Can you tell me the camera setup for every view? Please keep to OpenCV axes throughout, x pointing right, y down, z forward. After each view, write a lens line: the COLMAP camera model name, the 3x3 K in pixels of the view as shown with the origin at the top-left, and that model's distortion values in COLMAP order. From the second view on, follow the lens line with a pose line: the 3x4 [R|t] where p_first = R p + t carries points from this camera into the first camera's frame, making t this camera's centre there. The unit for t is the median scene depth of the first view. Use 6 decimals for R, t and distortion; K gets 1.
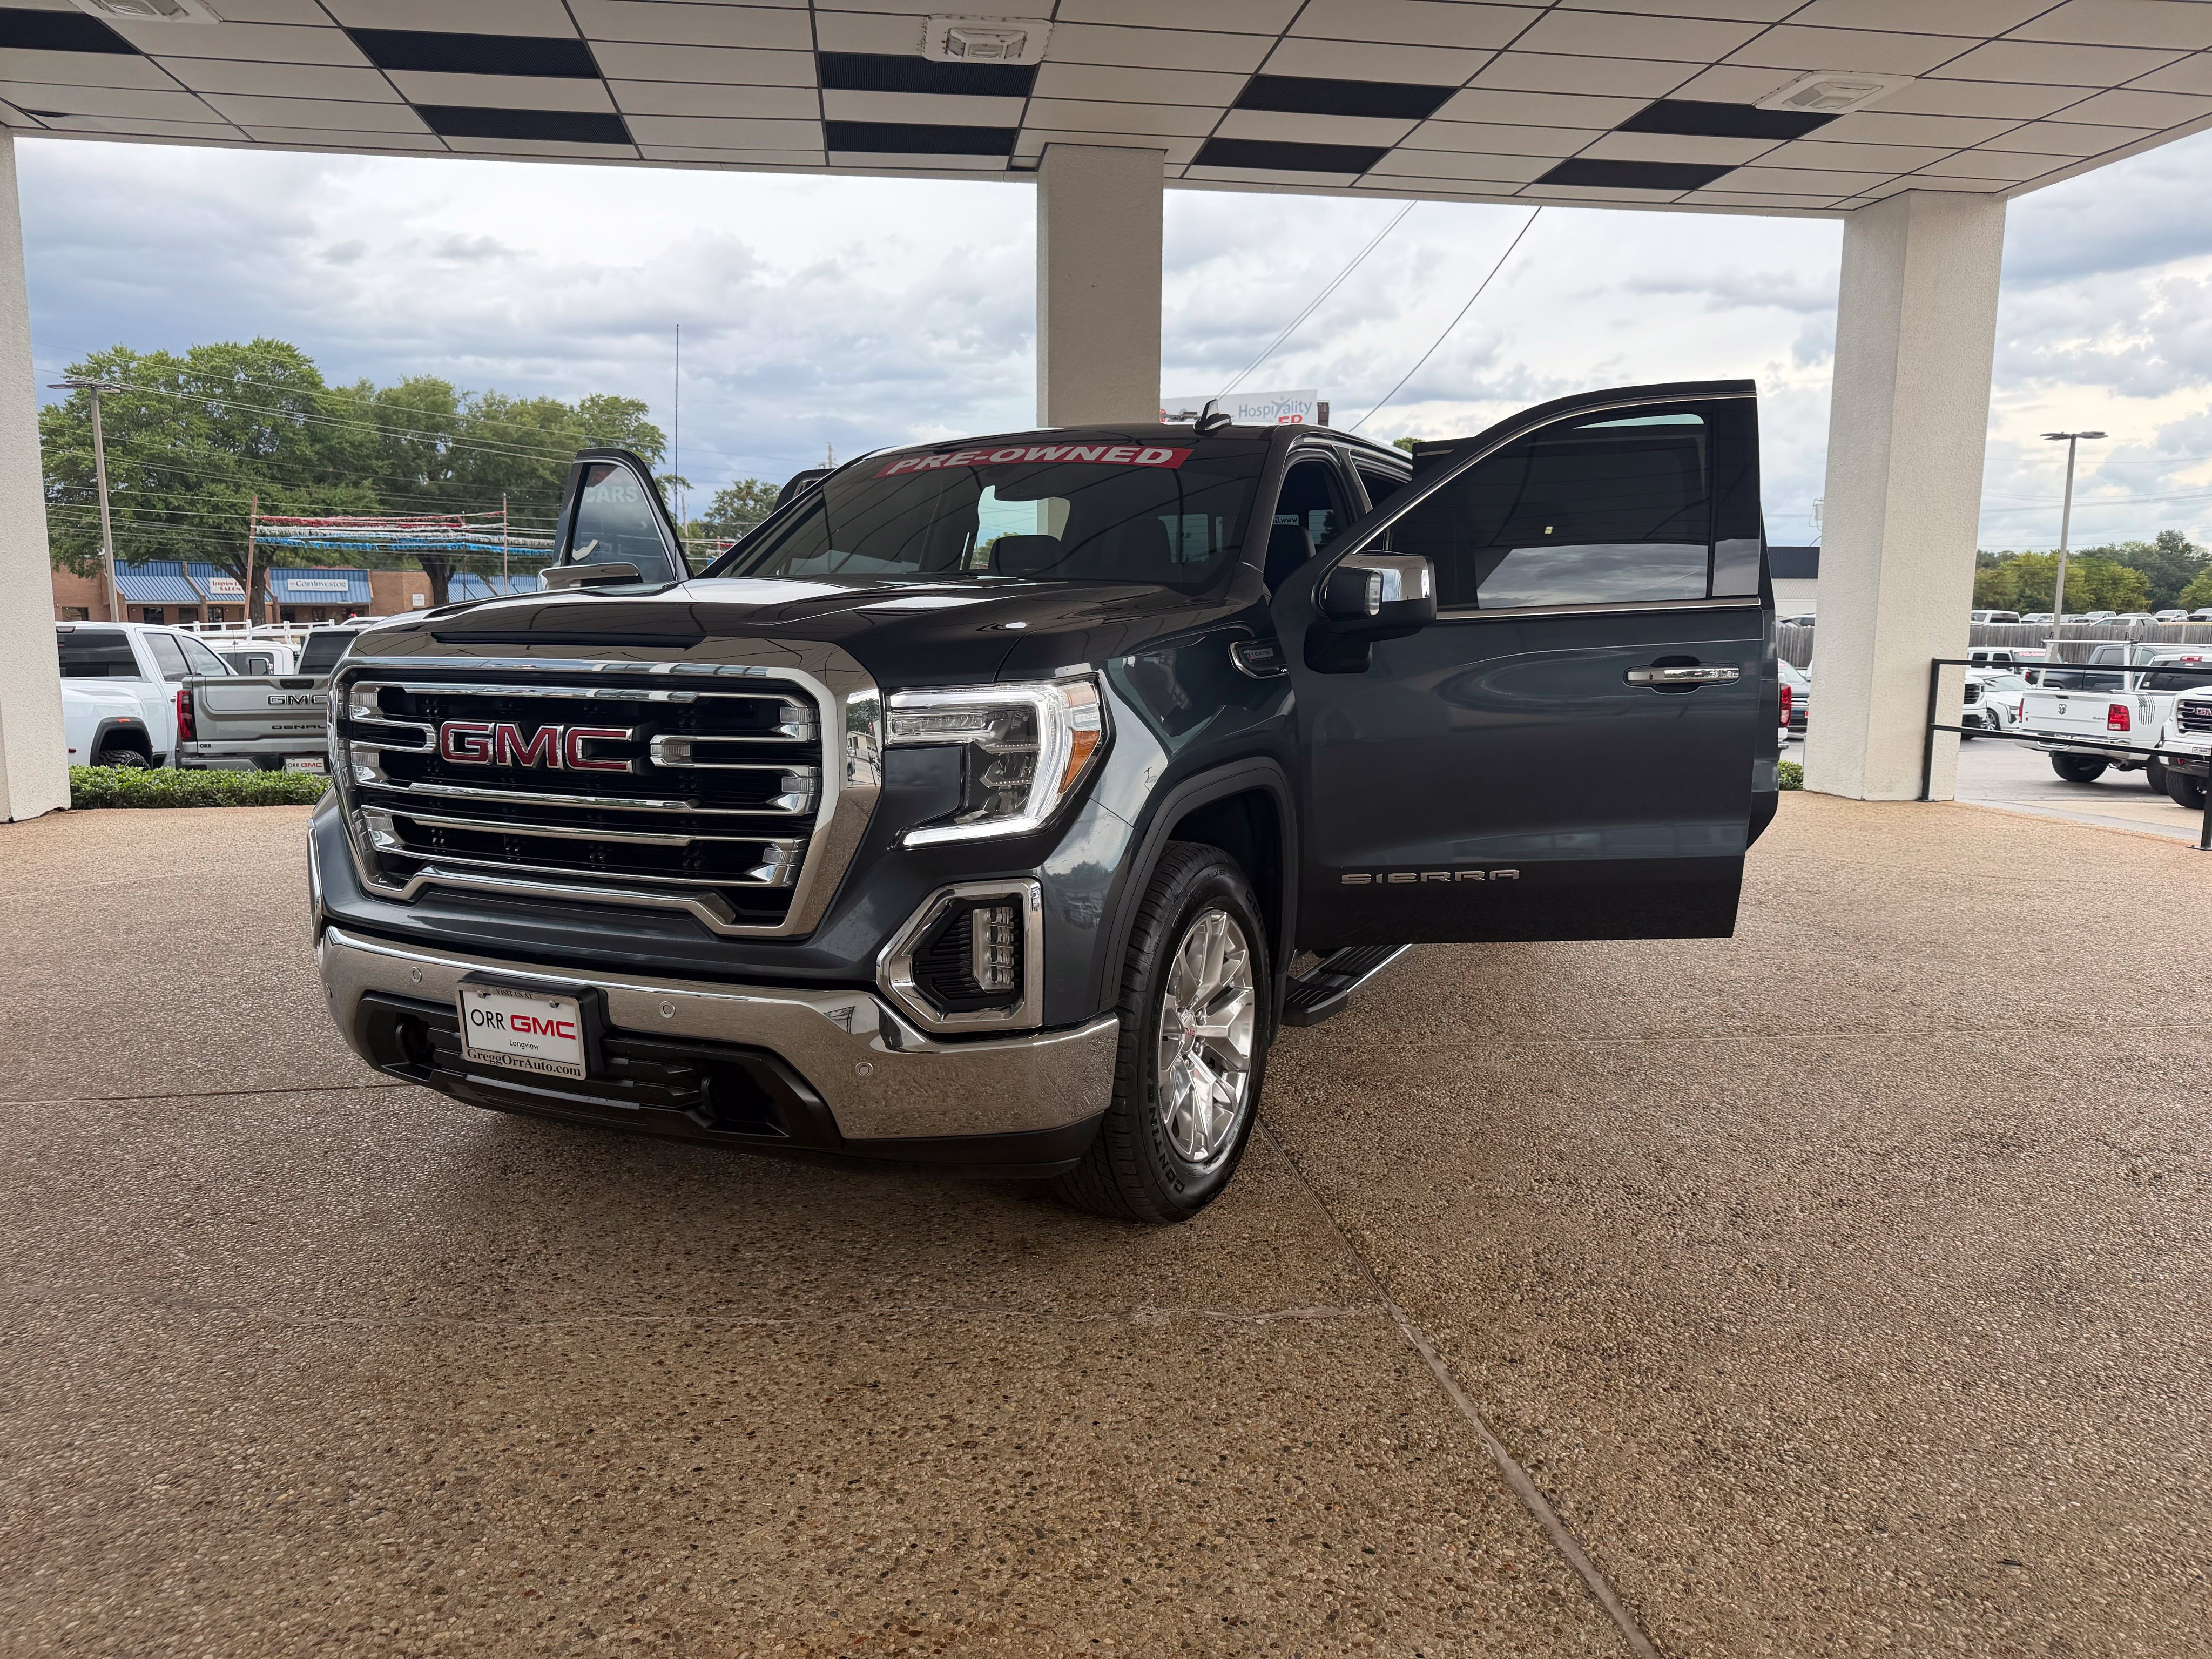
lens RADIAL K [[1573.0, 0, 1111.3], [0, 1573.0, 836.6], [0, 0, 1]] dist [0.028223, -0.031729]
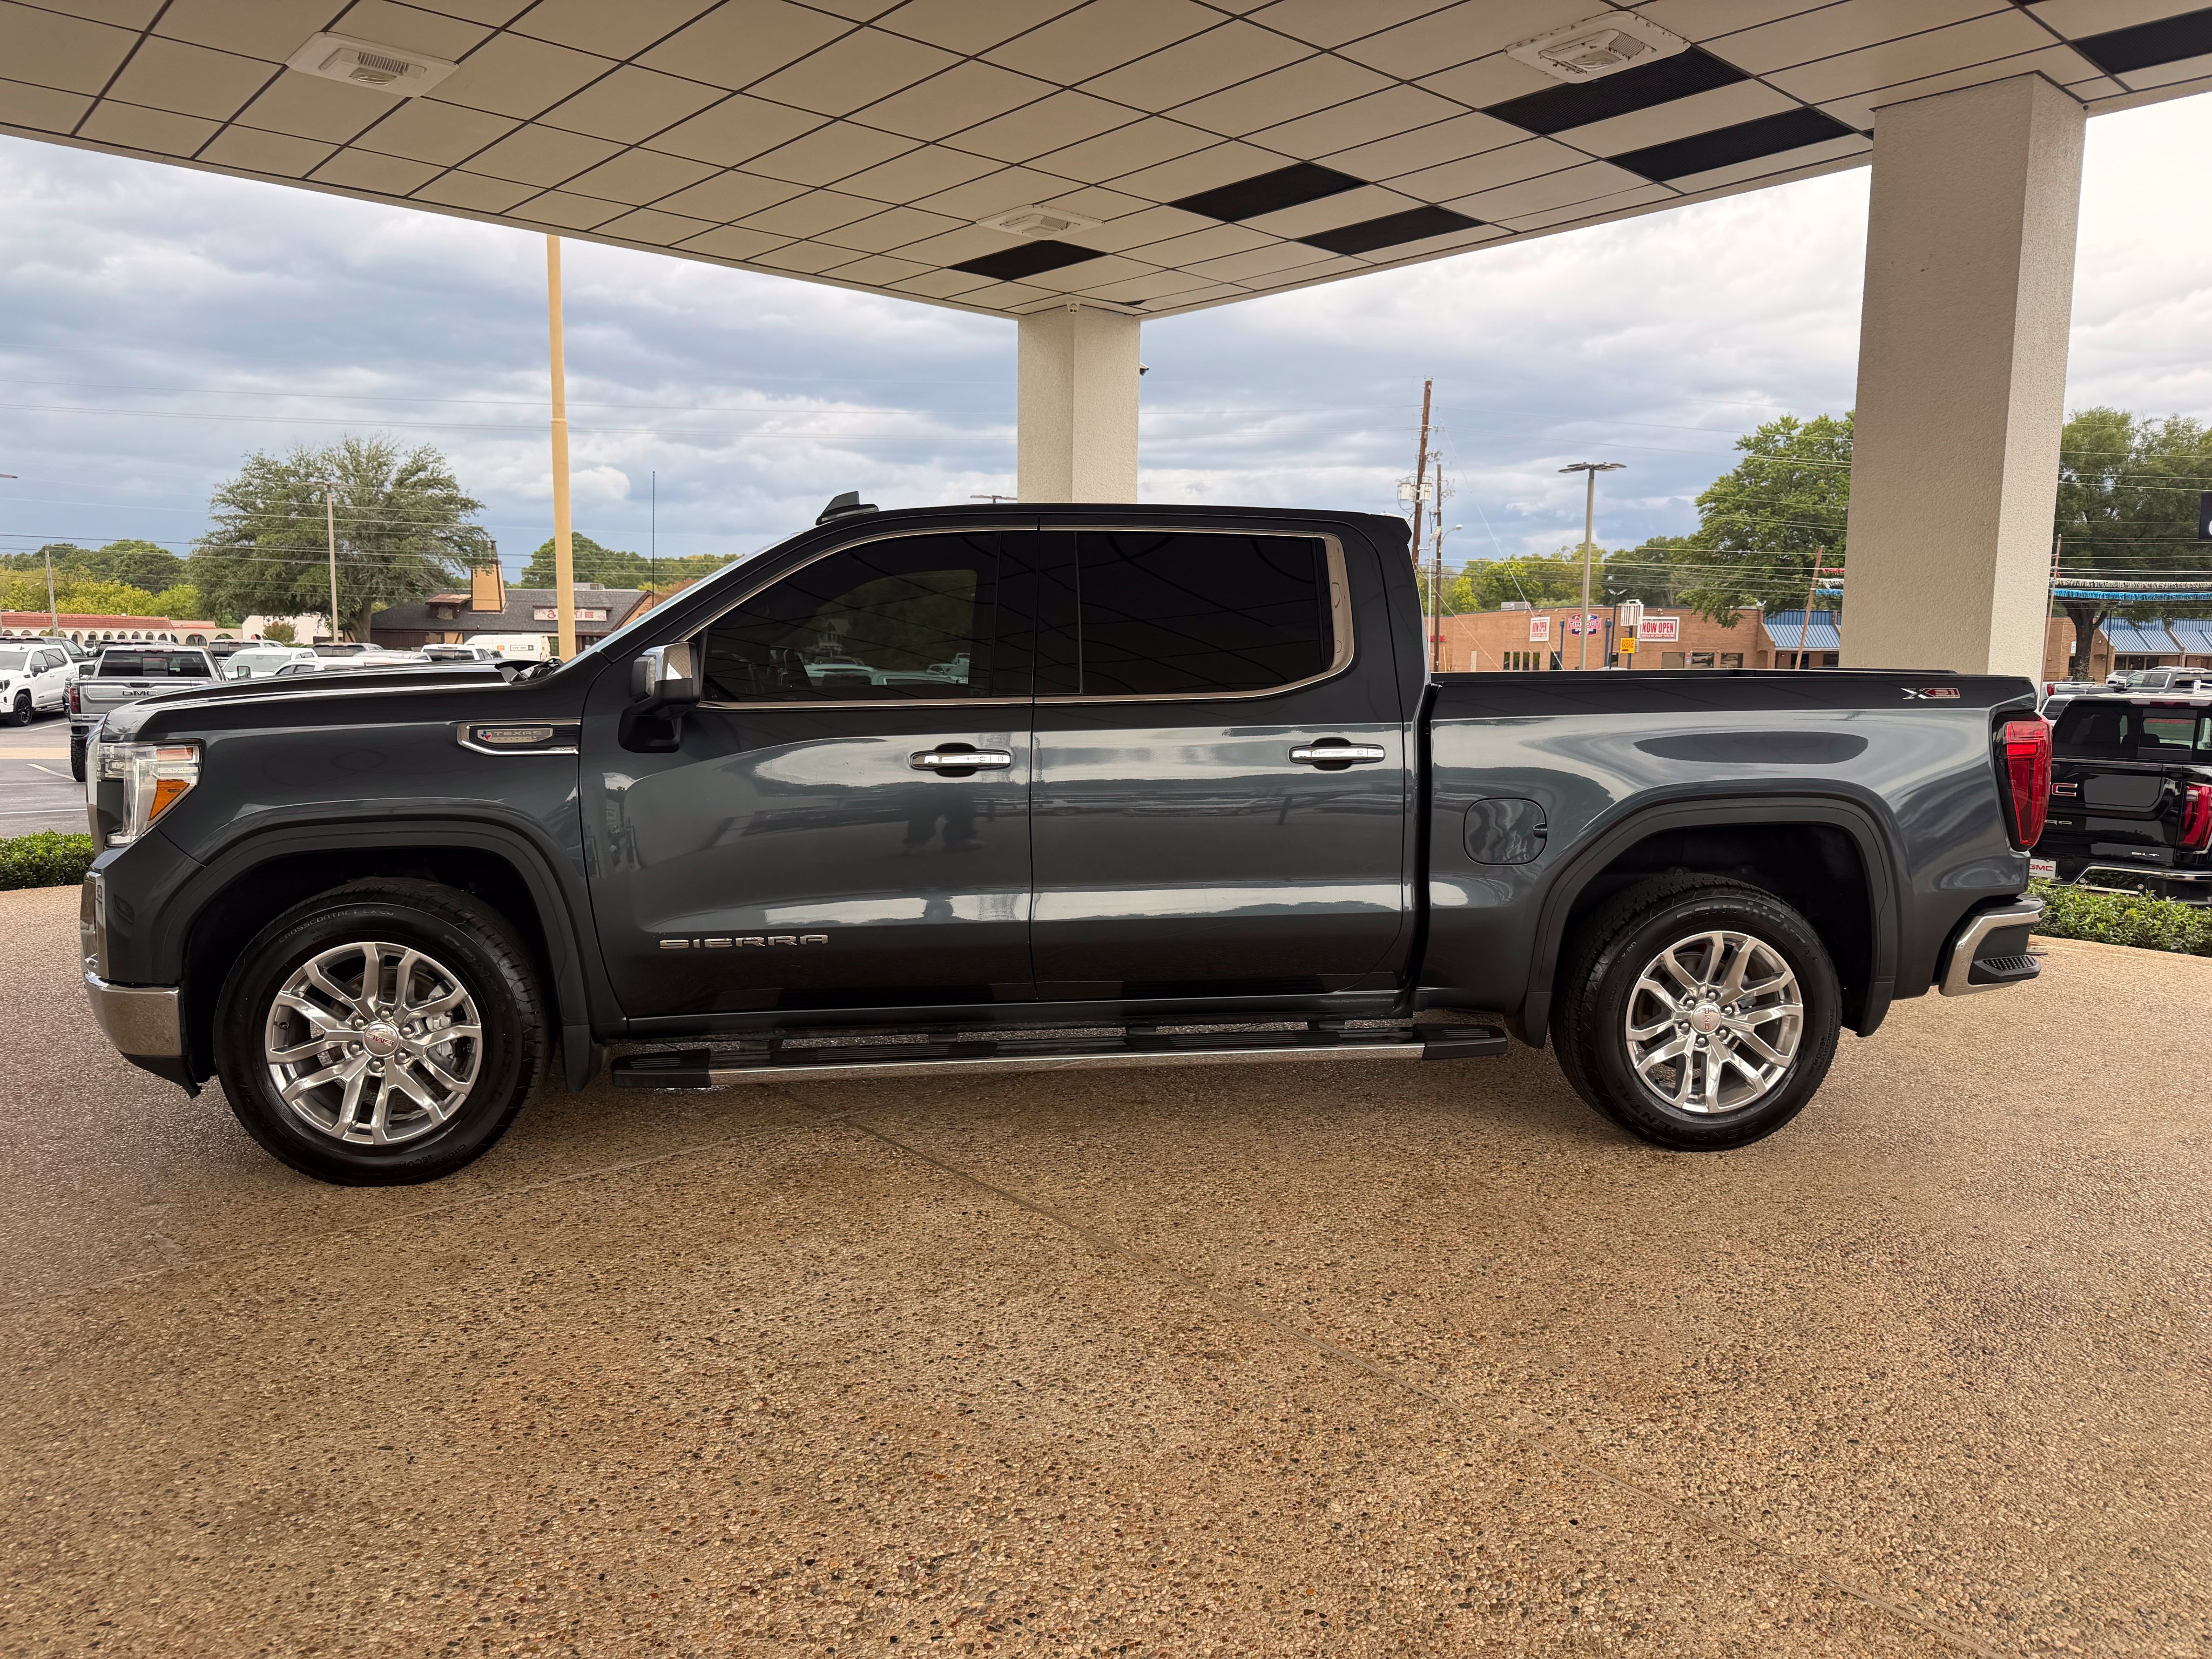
lens RADIAL K [[1573.0, 0, 1119.3], [0, 1573.0, 830.4], [0, 0, 1]] dist [0.028223, -0.031729]
pose [[0.549173, 0.101519, -0.829520, 1.069531], [-0.128020, 0.991098, 0.036539, -0.121165], [0.825845, 0.086129, 0.557281, 0.602739]]
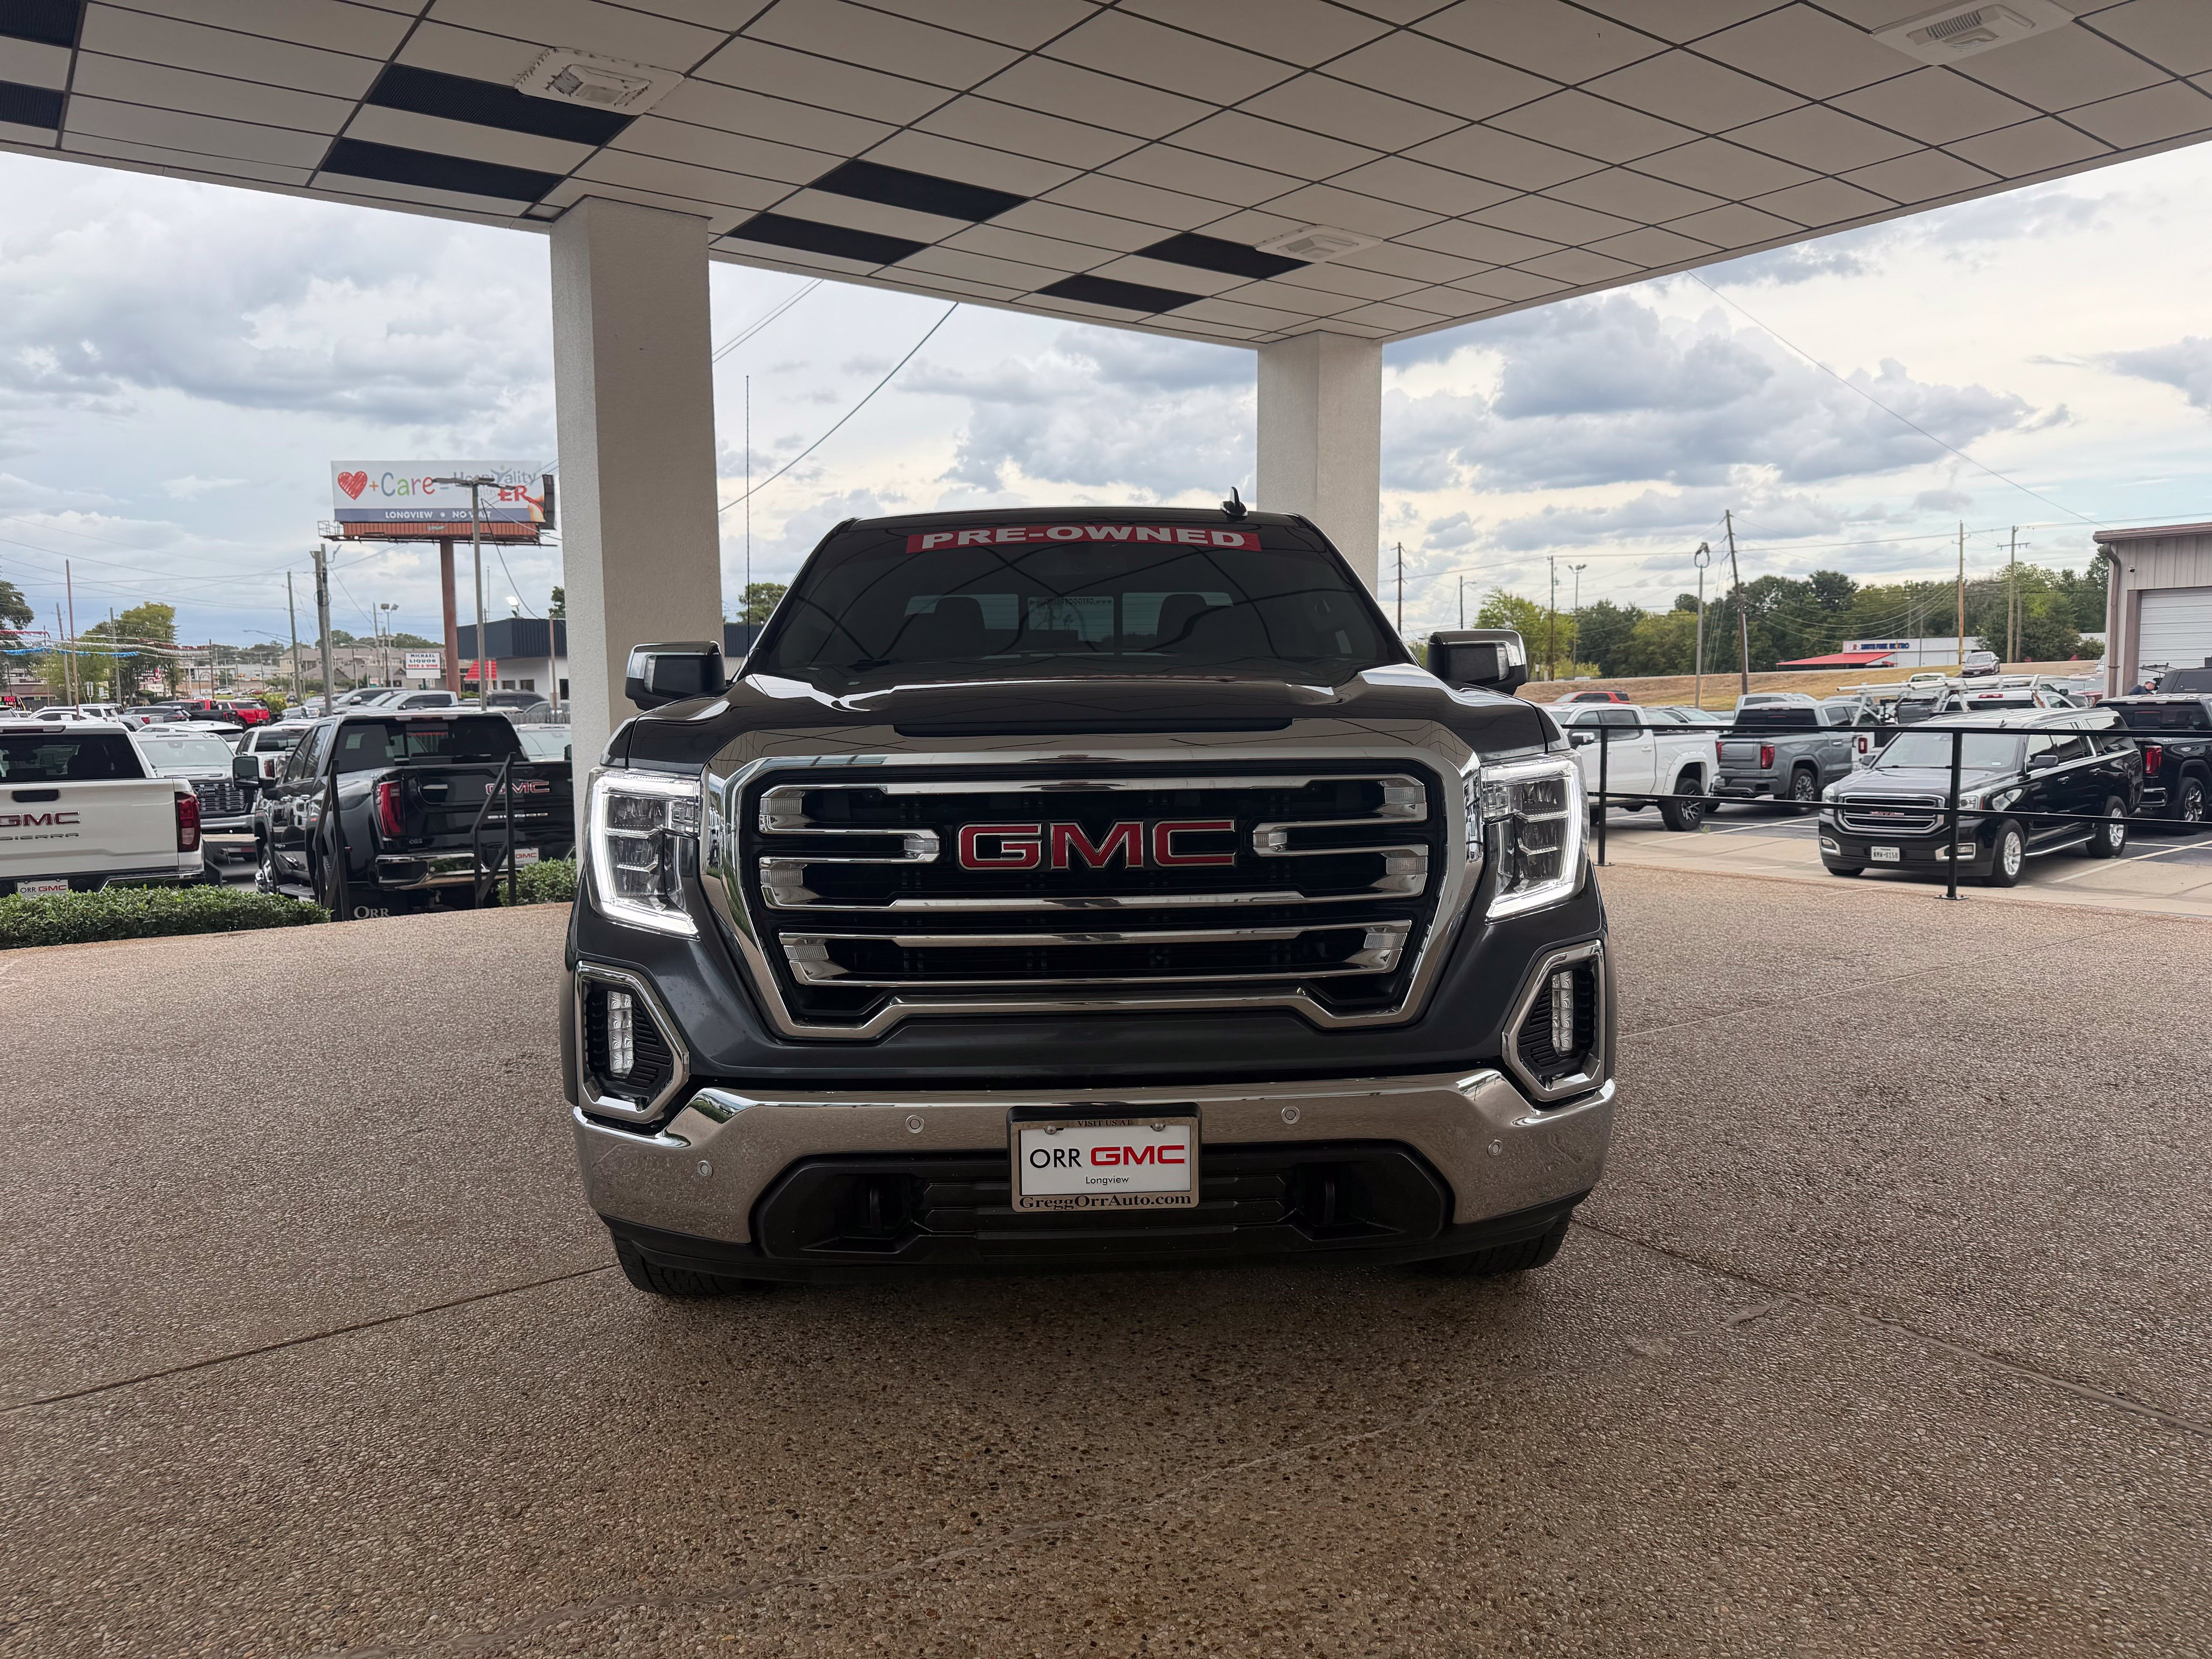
lens RADIAL K [[1573.0, 0, 1106.4], [0, 1573.0, 828.5], [0, 0, 1]] dist [0.028223, -0.031729]
pose [[0.881669, -0.057048, 0.468408, -0.528358], [0.082563, 0.996002, -0.034101, -0.024373], [-0.464590, 0.068739, 0.882854, 0.142063]]
